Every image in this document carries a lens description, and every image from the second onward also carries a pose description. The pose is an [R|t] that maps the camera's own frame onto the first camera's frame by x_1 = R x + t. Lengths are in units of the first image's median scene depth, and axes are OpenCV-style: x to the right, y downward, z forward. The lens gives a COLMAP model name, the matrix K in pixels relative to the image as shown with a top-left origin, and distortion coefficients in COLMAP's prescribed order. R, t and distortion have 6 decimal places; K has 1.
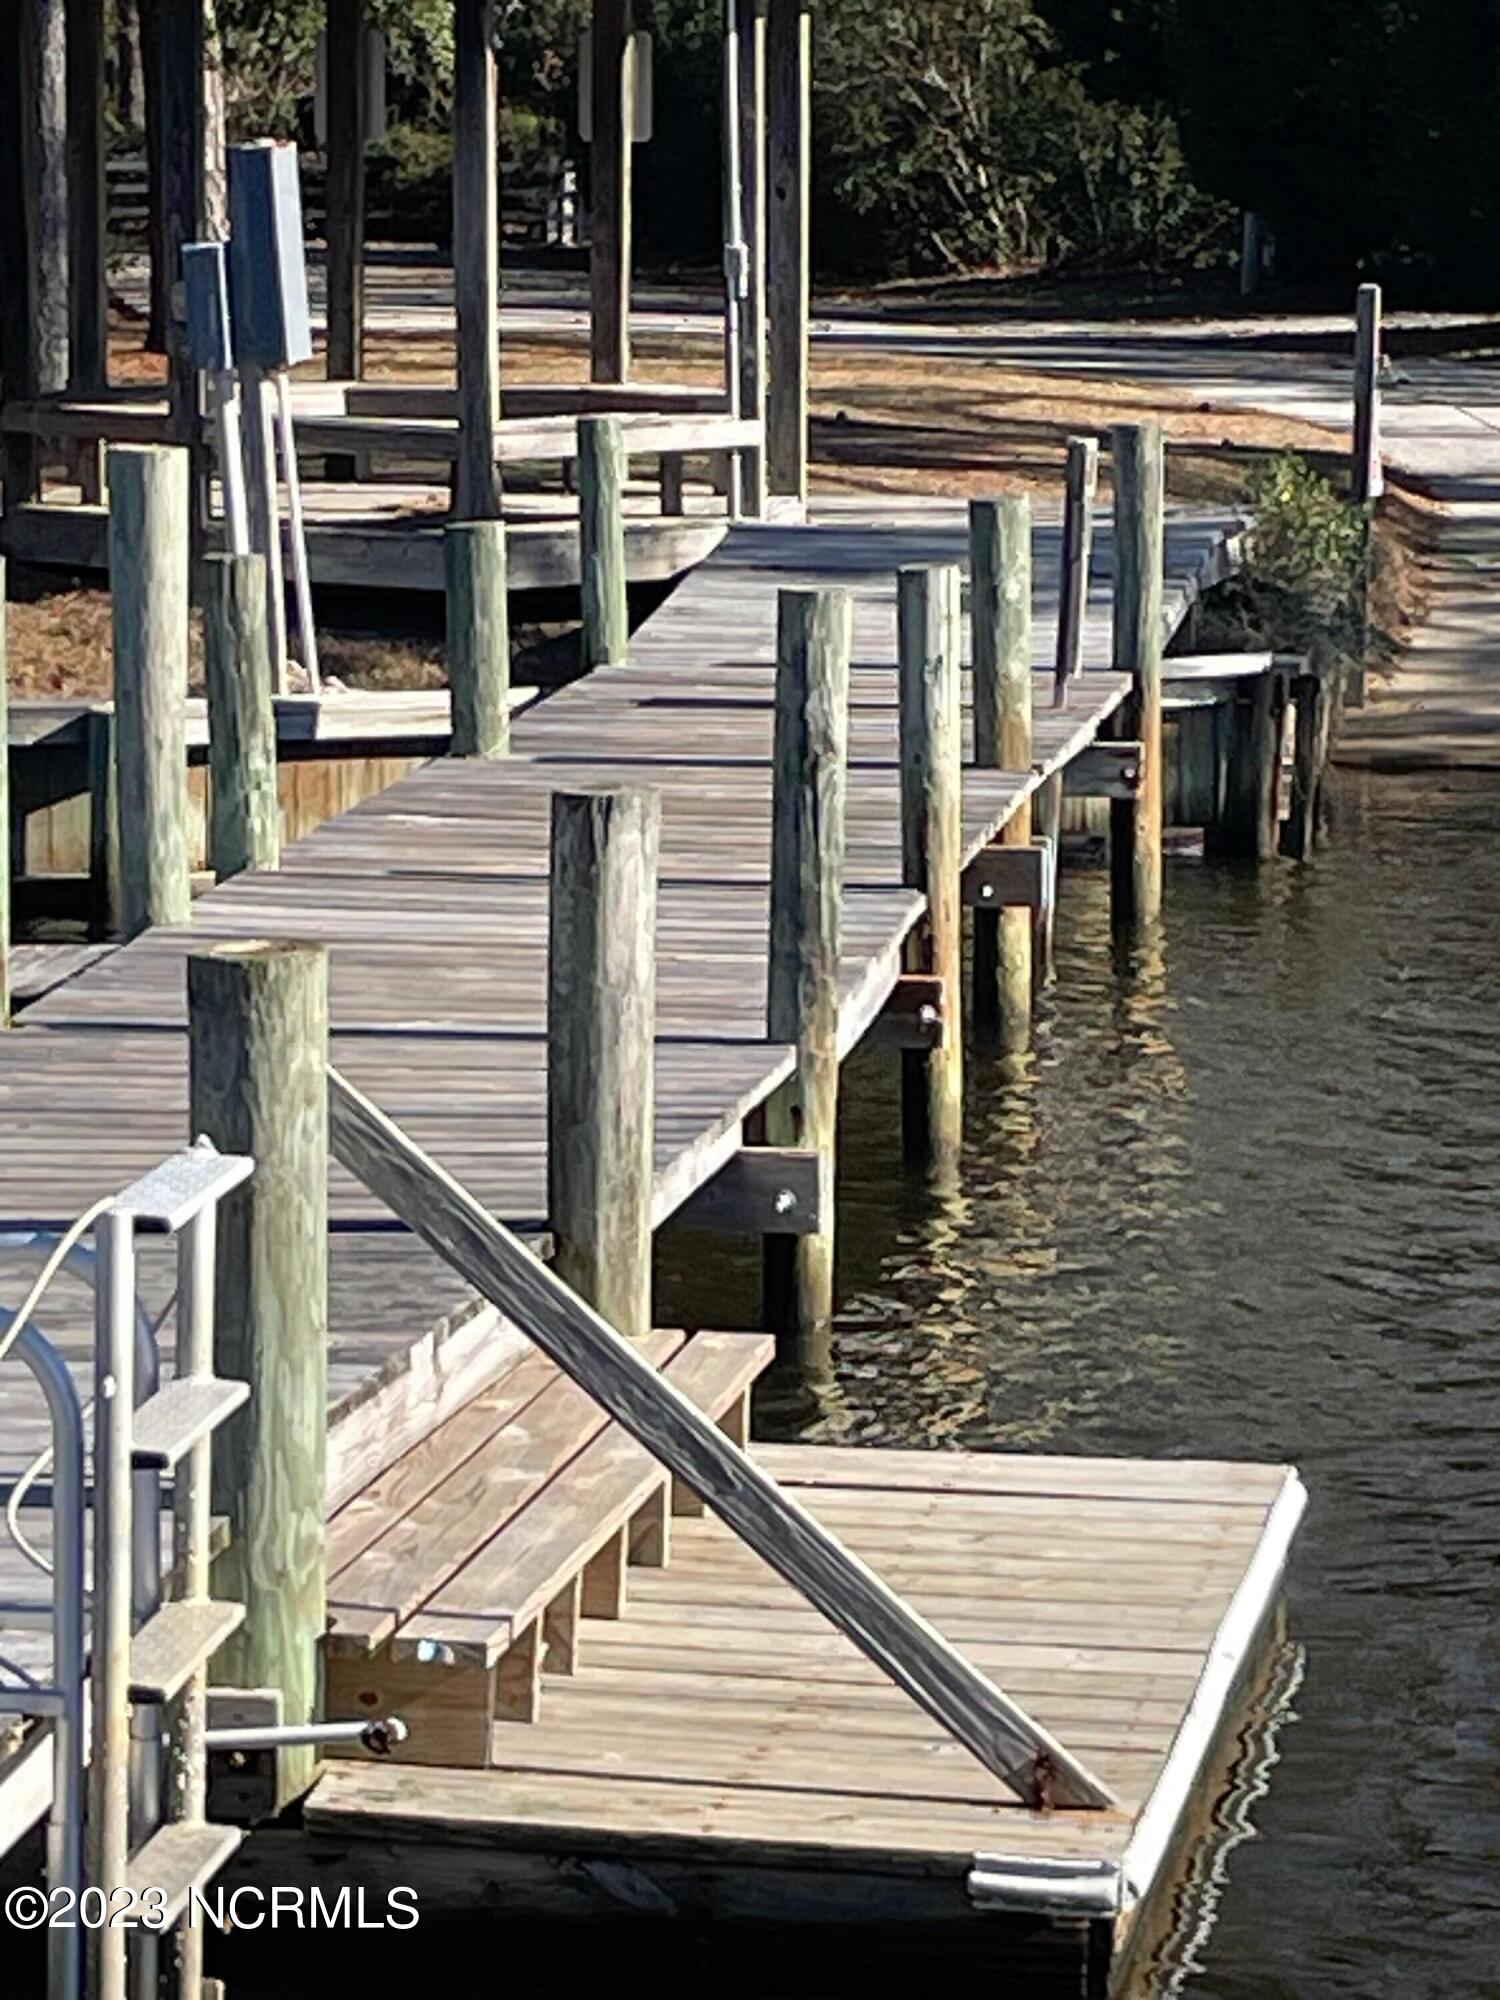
lens RADIAL K [[7708.8, 0, 831.8], [0, 7708.8, 1085.2], [0, 0, 1]] dist [0.172928, 0.000000]
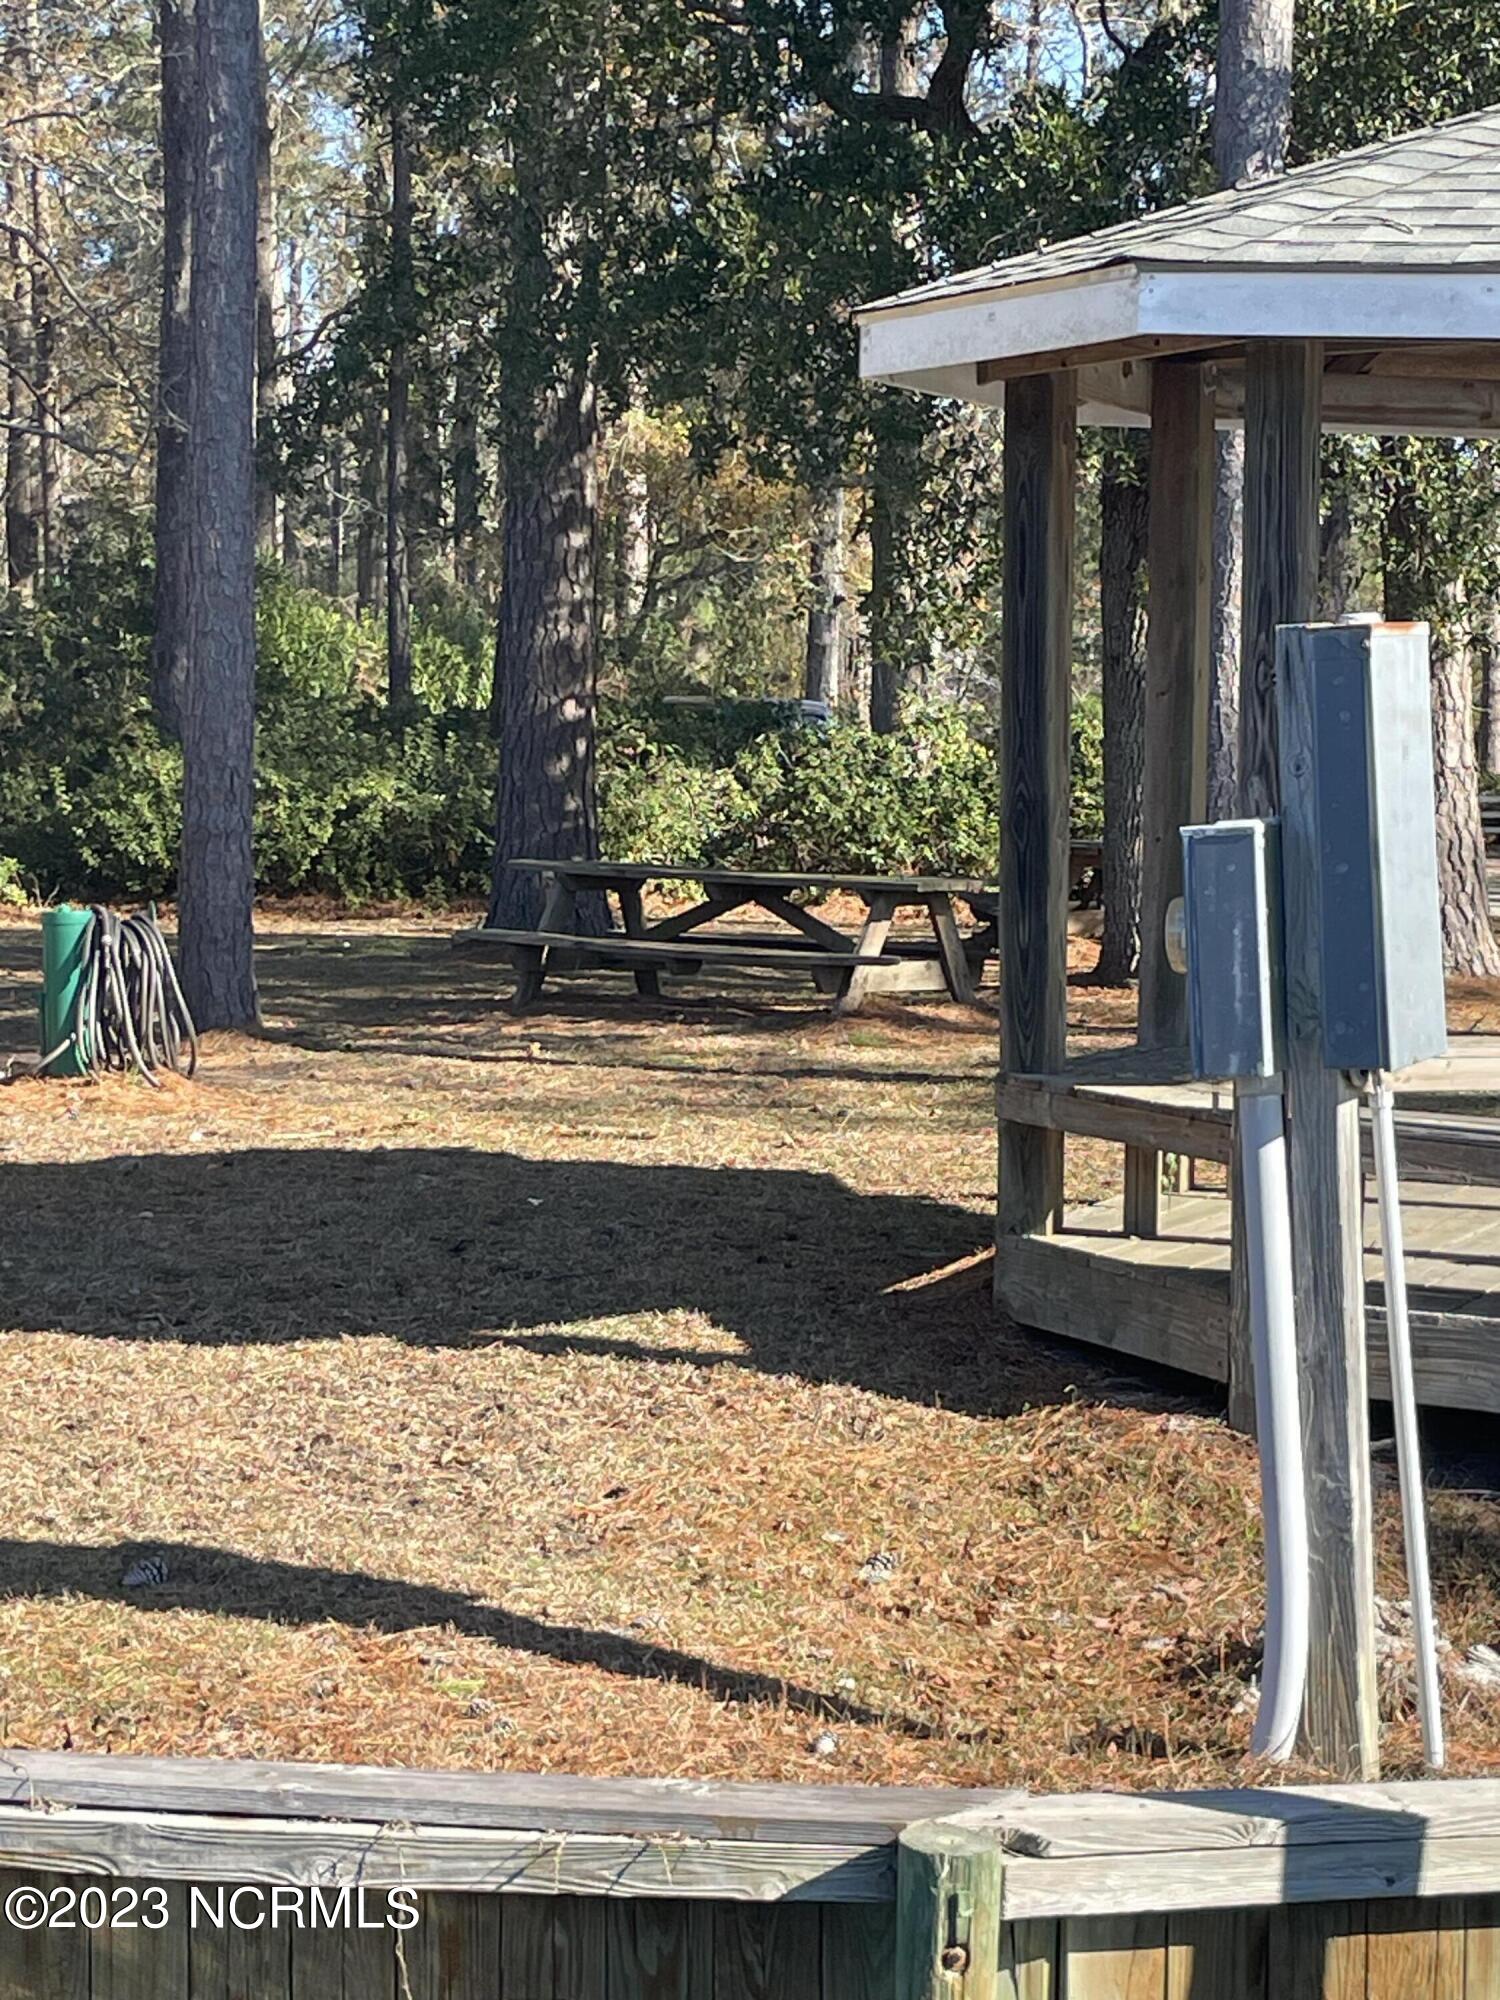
lens RADIAL K [[4421.0, 0, 757.3], [0, 4421.0, 999.6], [0, 0, 1]] dist [0.187877, 0.000000]
pose [[0.966628, 0.026305, -0.254828, -0.037971], [-0.045279, 0.996597, -0.068879, -0.077031], [0.252149, 0.078119, 0.964530, 0.722429]]
